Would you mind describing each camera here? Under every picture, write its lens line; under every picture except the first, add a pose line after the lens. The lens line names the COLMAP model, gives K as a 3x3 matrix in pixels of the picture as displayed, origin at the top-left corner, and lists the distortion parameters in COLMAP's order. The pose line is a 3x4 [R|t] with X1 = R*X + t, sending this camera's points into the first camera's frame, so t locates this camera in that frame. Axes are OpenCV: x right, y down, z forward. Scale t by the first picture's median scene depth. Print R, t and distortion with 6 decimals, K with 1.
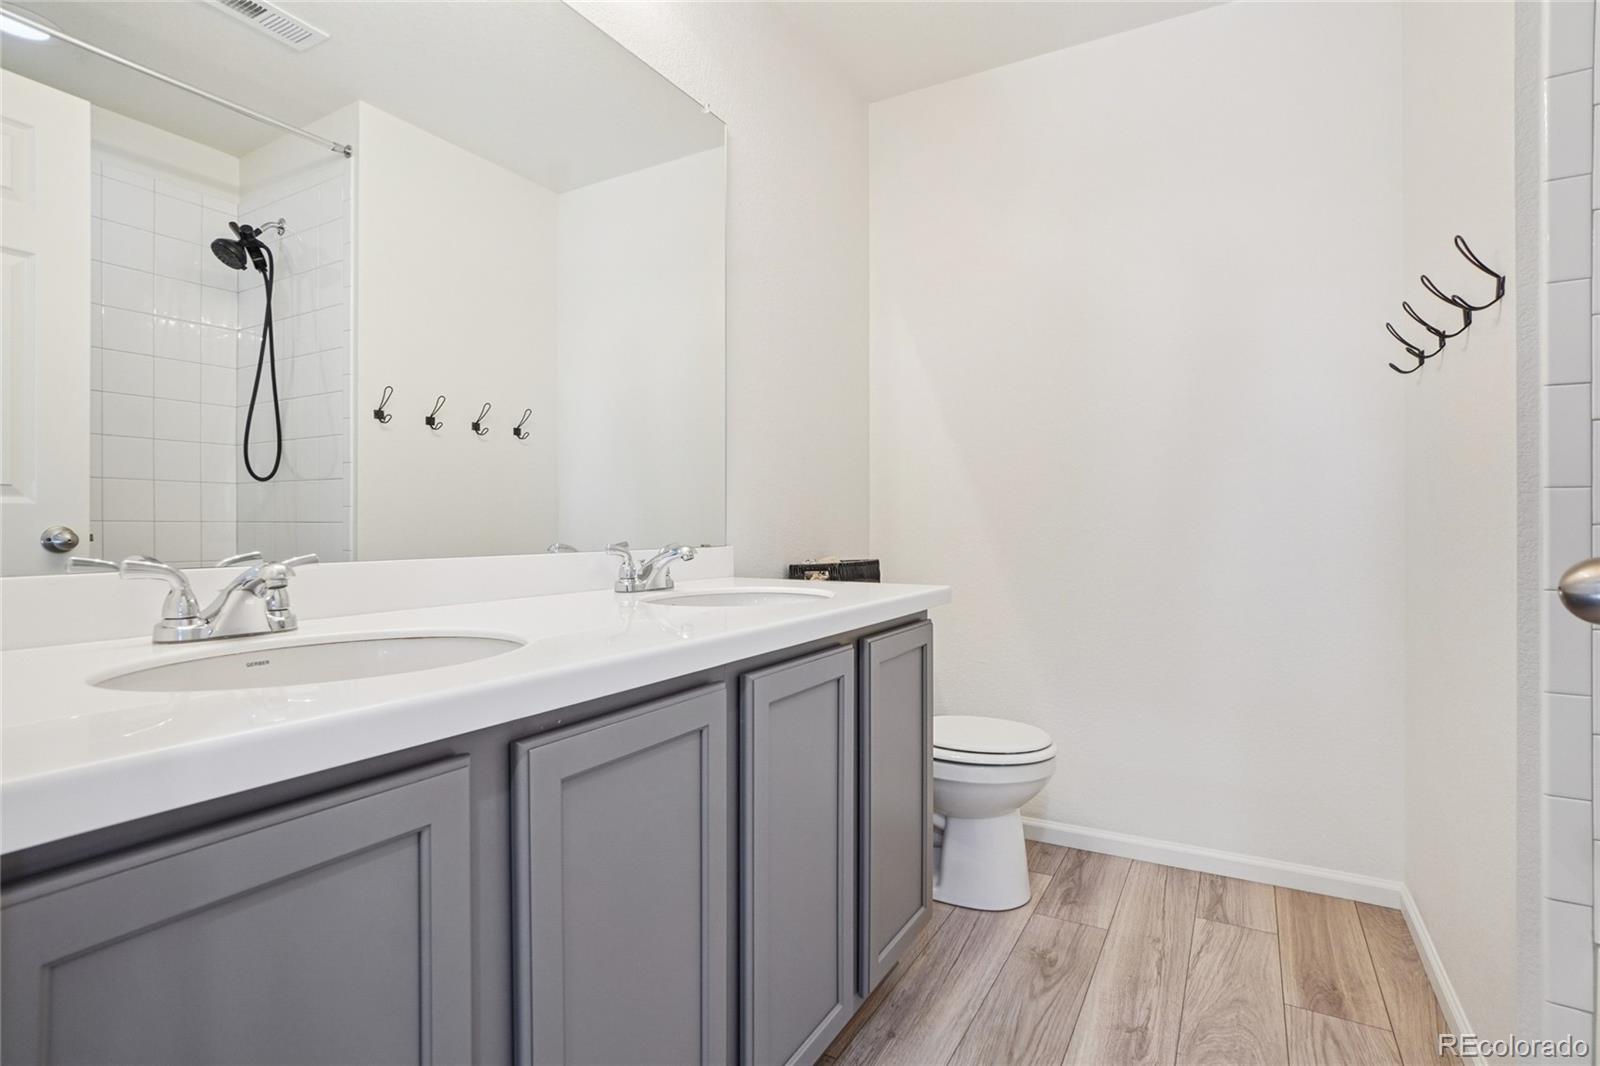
lens RADIAL K [[756.5, 0, 796.6], [0, 756.5, 530.0], [0, 0, 1]] dist [-0.056627, 0.015016]
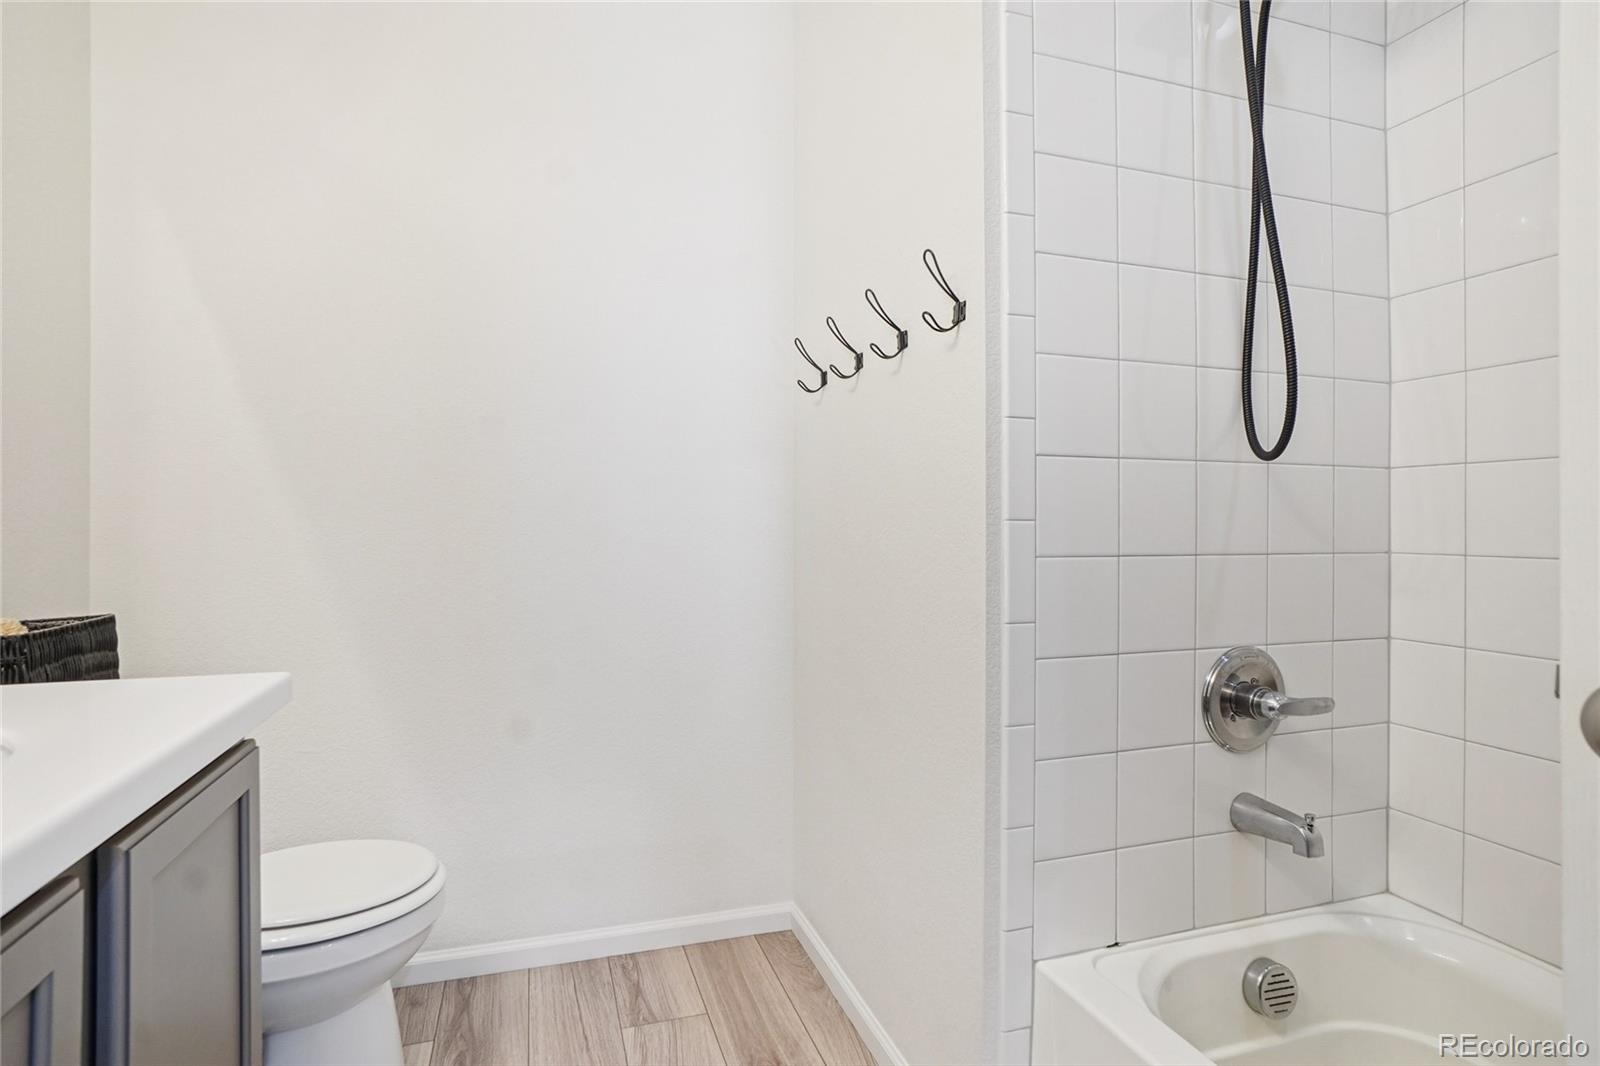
lens RADIAL K [[811.5, 0, 798.0], [0, 811.5, 536.8], [0, 0, 1]] dist [-0.021863, 0.001122]
pose [[0.672167, 0.000782, 0.740399, 0.012364], [0.000394, 0.999999, -0.001413, -0.018634], [-0.740399, 0.001242, 0.672166, 0.251143]]
